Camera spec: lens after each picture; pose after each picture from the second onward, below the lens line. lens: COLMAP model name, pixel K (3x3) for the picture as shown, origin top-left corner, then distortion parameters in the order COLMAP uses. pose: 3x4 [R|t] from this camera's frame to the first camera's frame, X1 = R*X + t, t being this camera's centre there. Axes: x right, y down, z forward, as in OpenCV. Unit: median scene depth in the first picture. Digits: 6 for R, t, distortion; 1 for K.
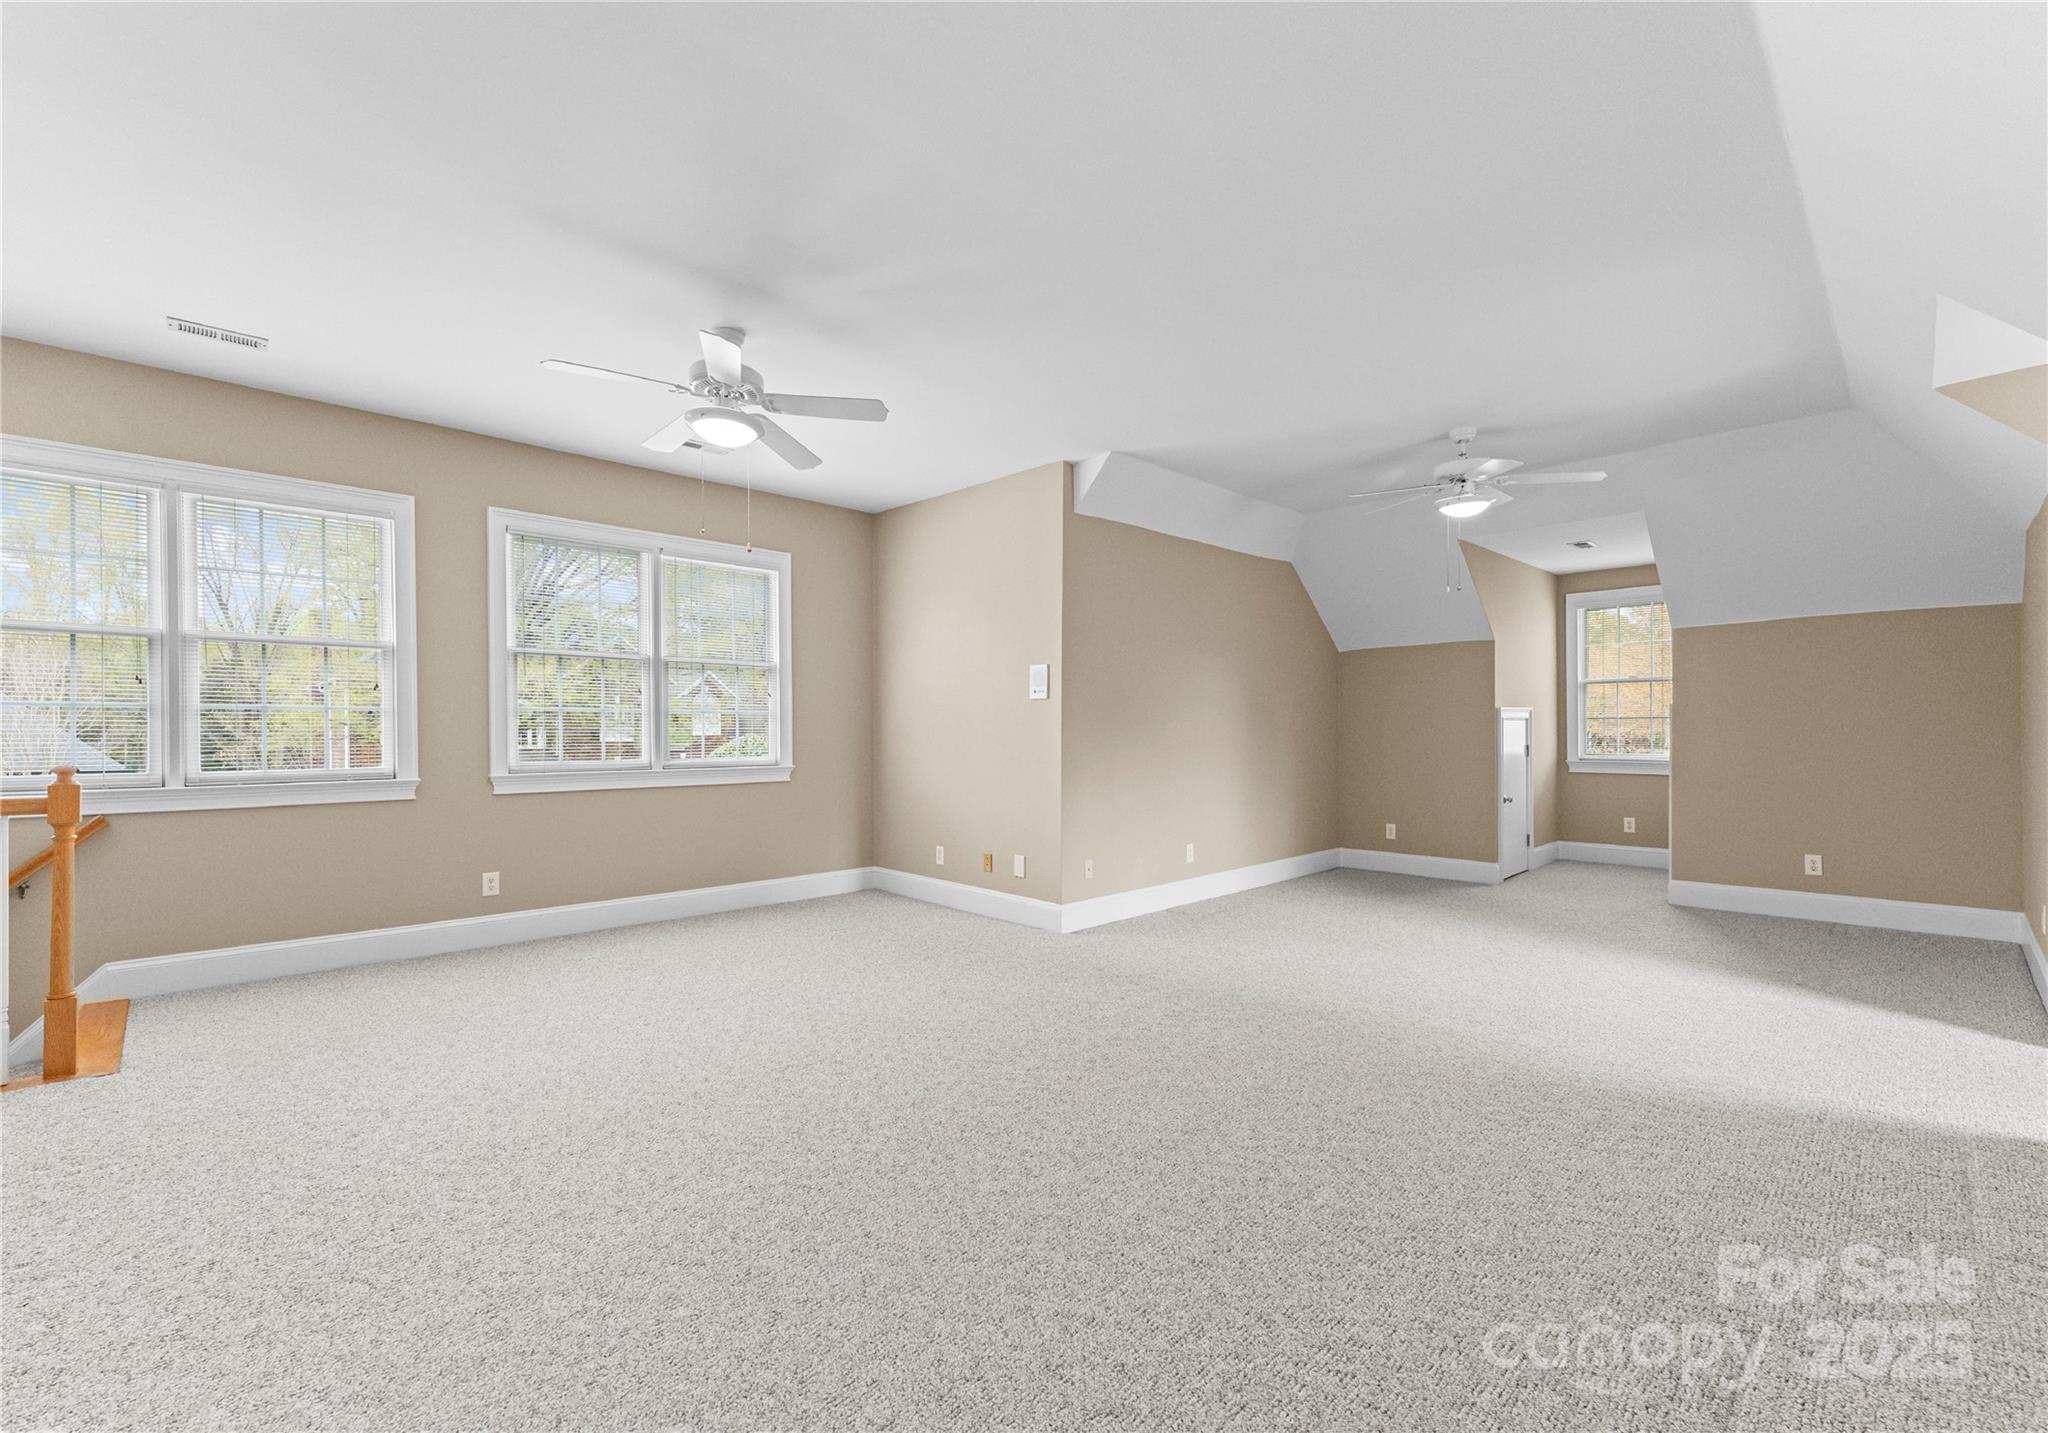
lens RADIAL K [[879.8, 0, 991.4], [0, 879.8, 720.4], [0, 0, 1]] dist [0.002451, -0.000026]
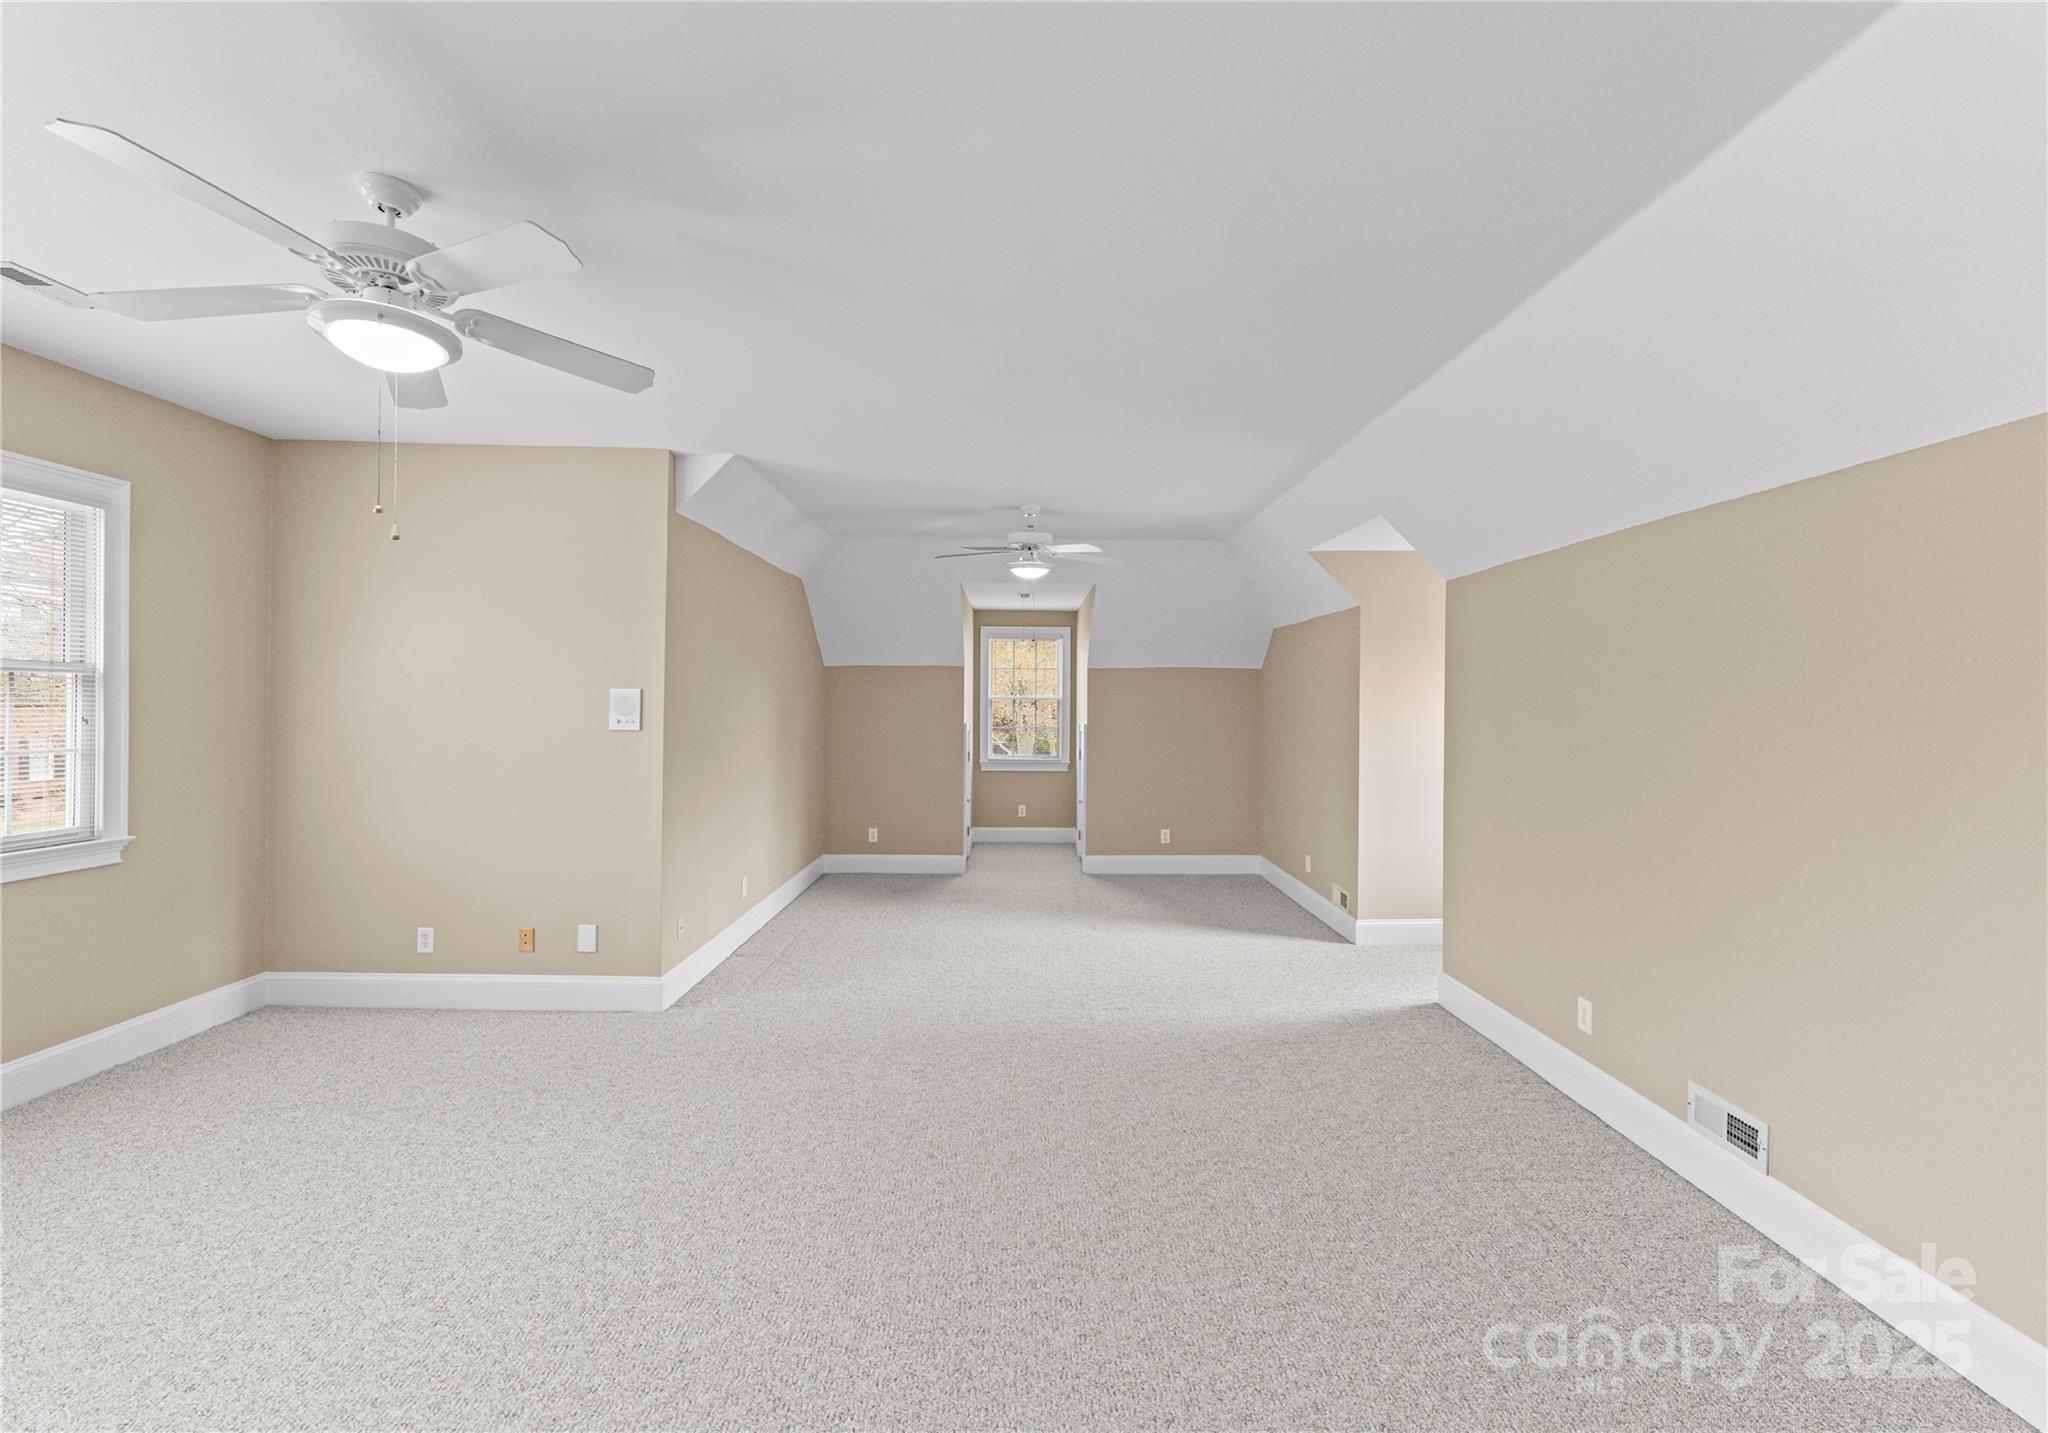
lens RADIAL K [[884.1, 0, 1020.9], [0, 884.1, 695.0], [0, 0, 1]] dist [0.001704, -0.000146]
pose [[0.679744, 0.012416, 0.733344, -0.306129], [-0.012550, 0.999907, -0.005297, -0.058955], [-0.733342, -0.005603, 0.679837, 0.172770]]
